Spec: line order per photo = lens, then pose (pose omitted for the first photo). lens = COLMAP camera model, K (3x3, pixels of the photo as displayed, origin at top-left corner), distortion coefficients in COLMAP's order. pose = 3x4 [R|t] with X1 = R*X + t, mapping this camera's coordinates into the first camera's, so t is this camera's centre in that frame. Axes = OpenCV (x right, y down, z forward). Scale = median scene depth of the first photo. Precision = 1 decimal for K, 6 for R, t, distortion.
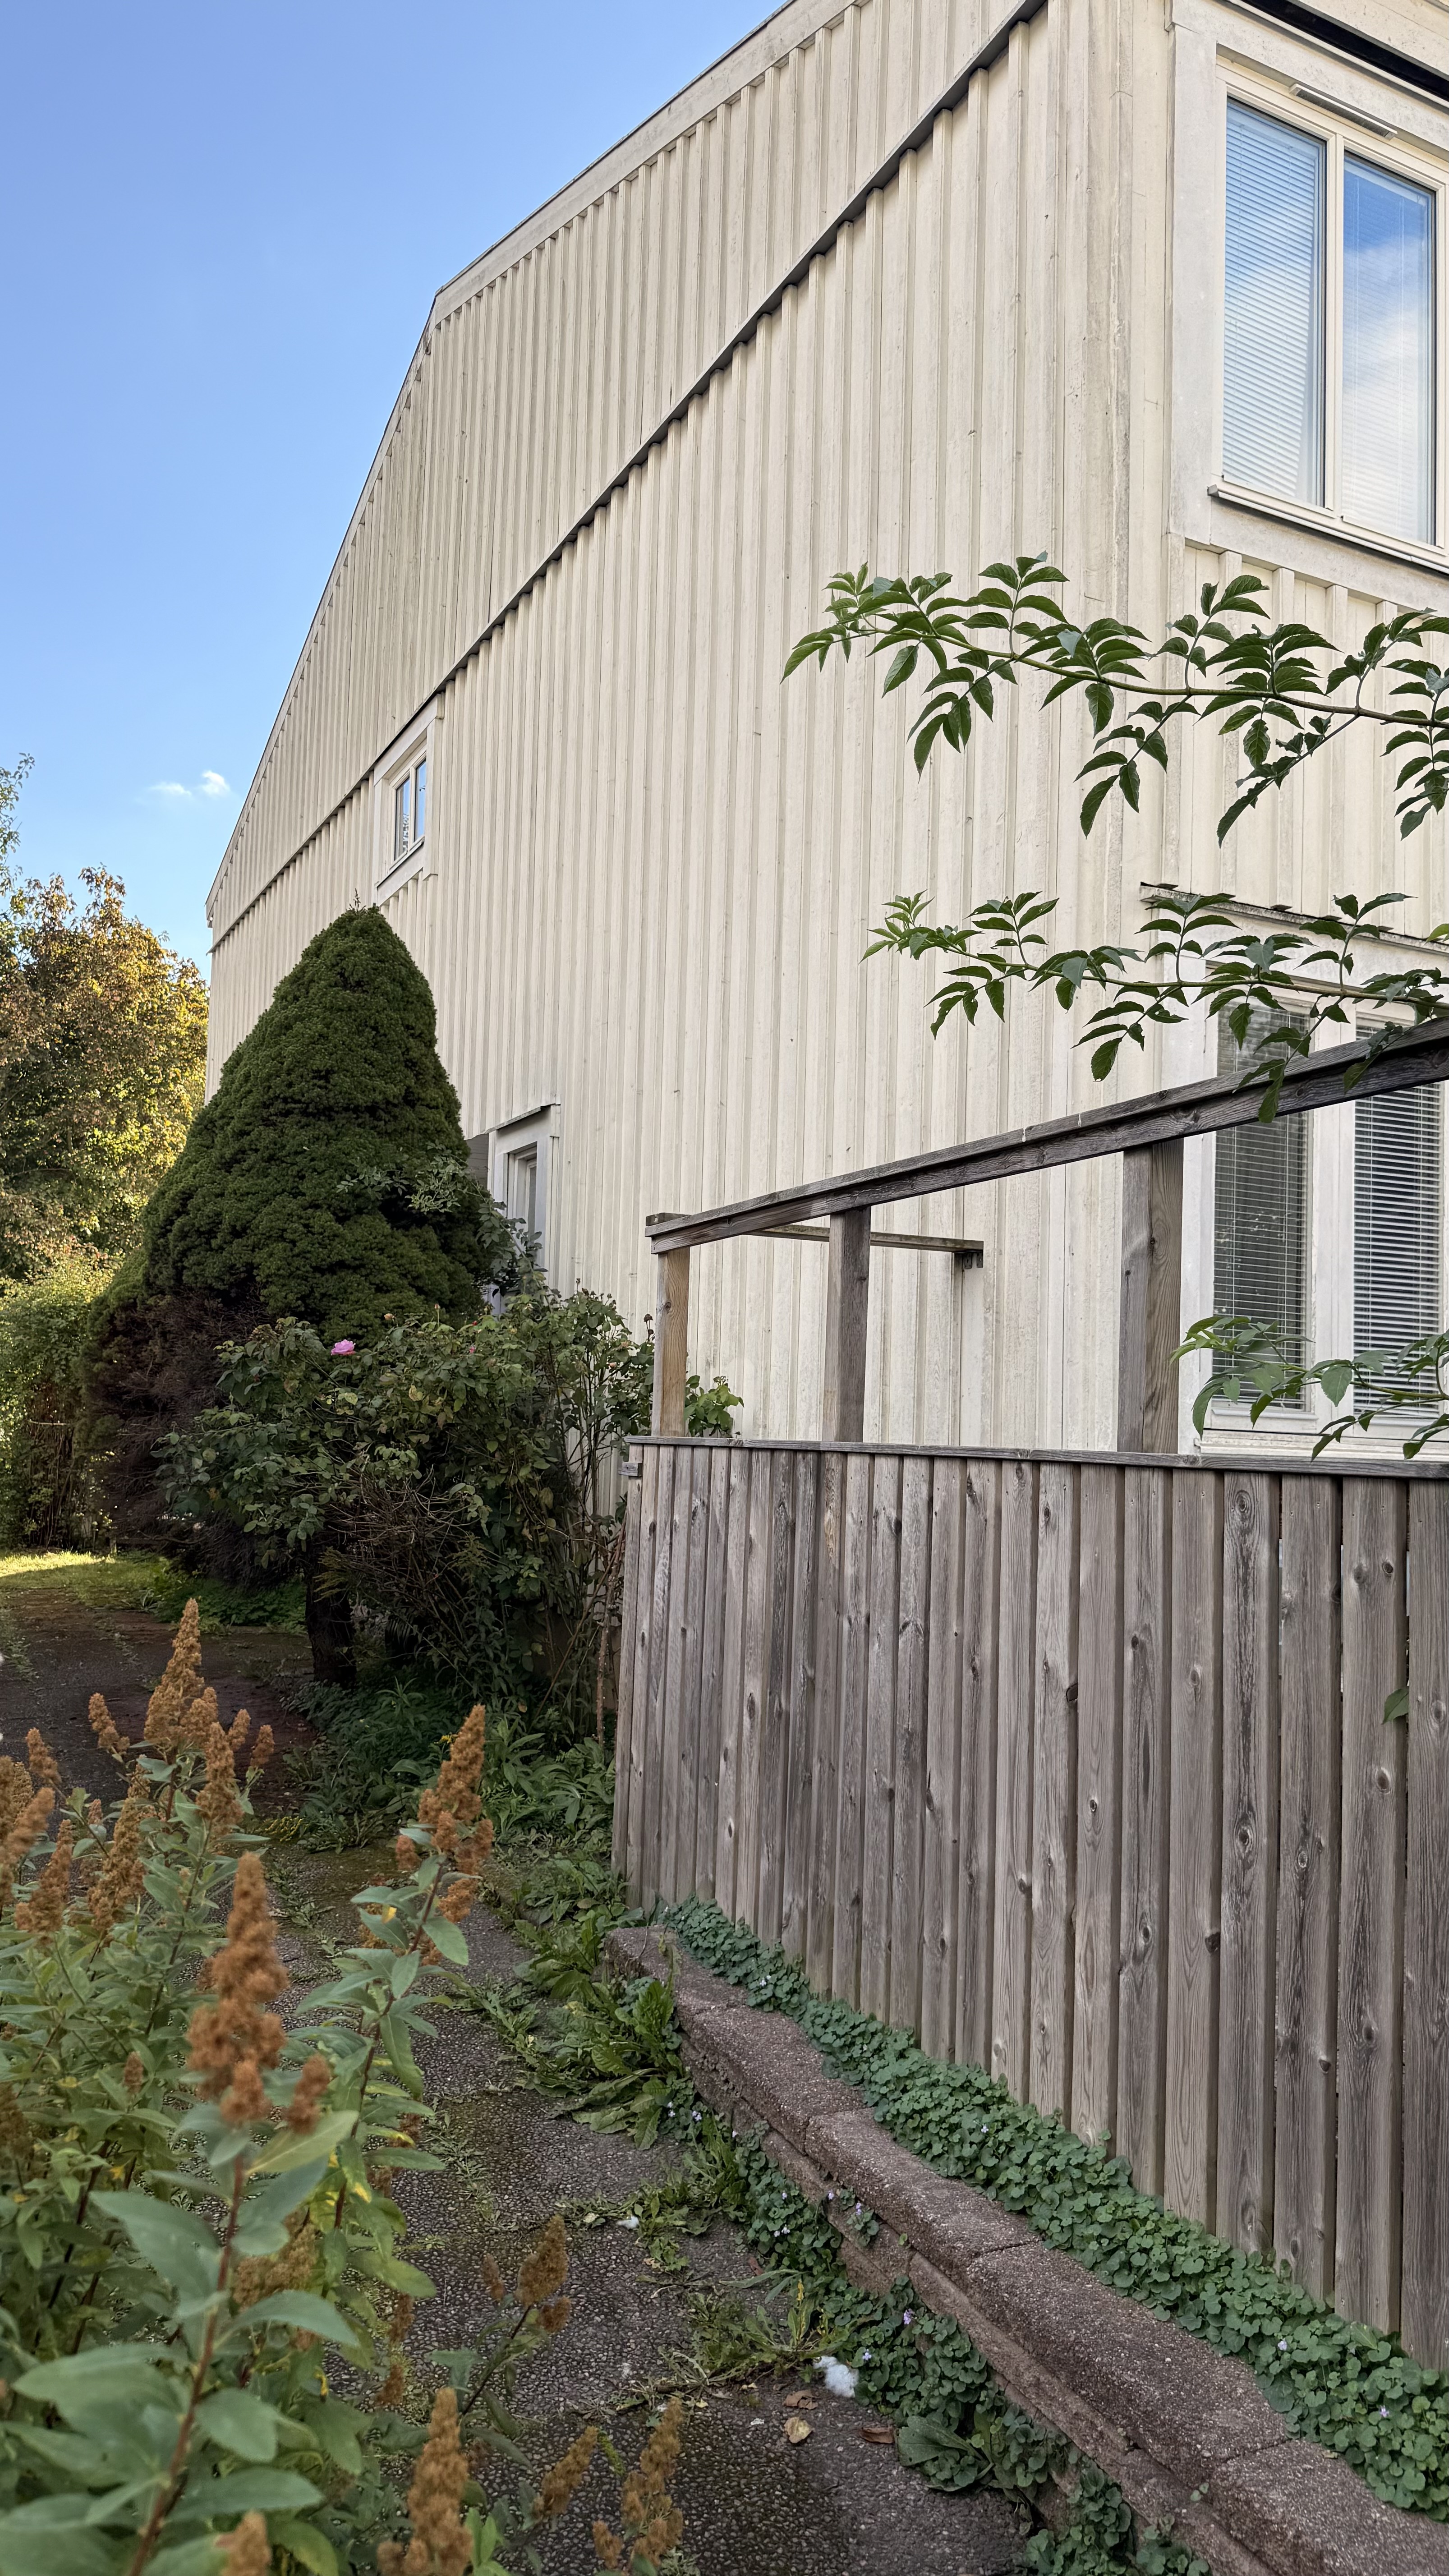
lens RADIAL K [[1789.9, 0, 724.5], [0, 1789.9, 1288.0], [0, 0, 1]] dist [0.093777, -0.110227]
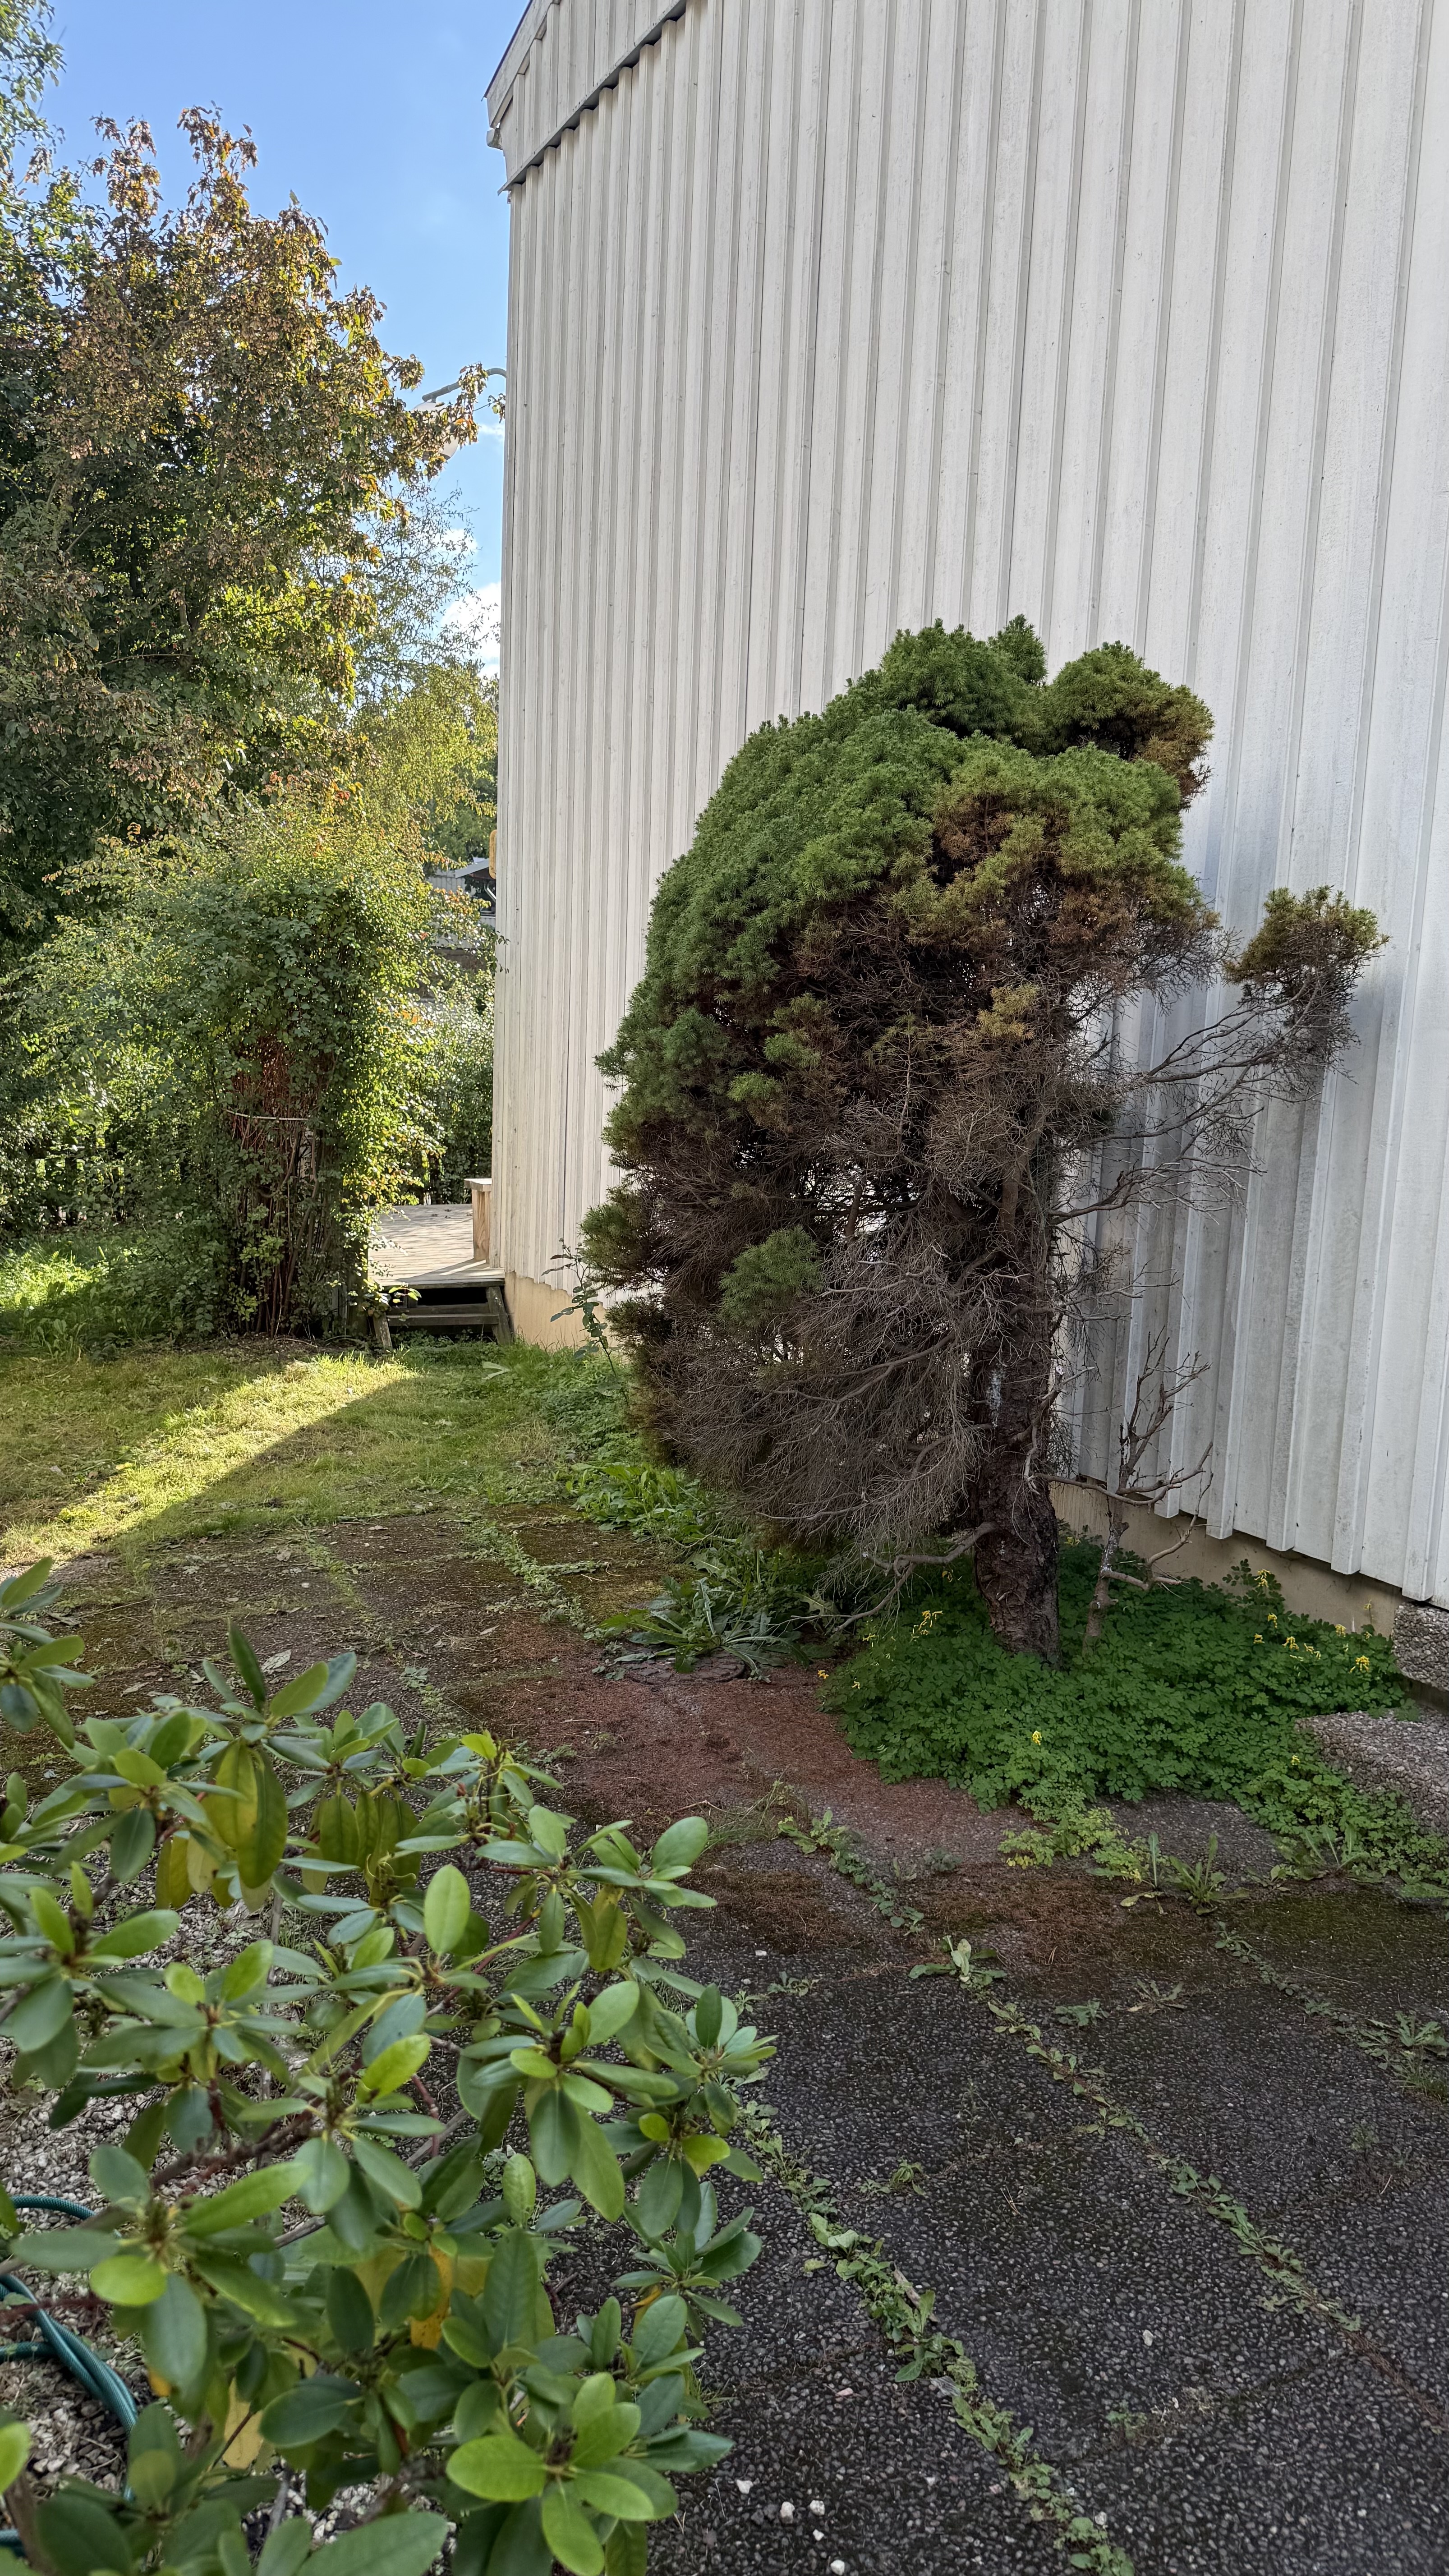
lens RADIAL K [[1789.9, 0, 724.5], [0, 1789.9, 1288.0], [0, 0, 1]] dist [0.093777, -0.110227]
pose [[0.999441, 0.018310, 0.027960, -0.199338], [-0.023852, 0.976770, 0.212957, 0.005610], [-0.023411, -0.213504, 0.976662, 0.365797]]
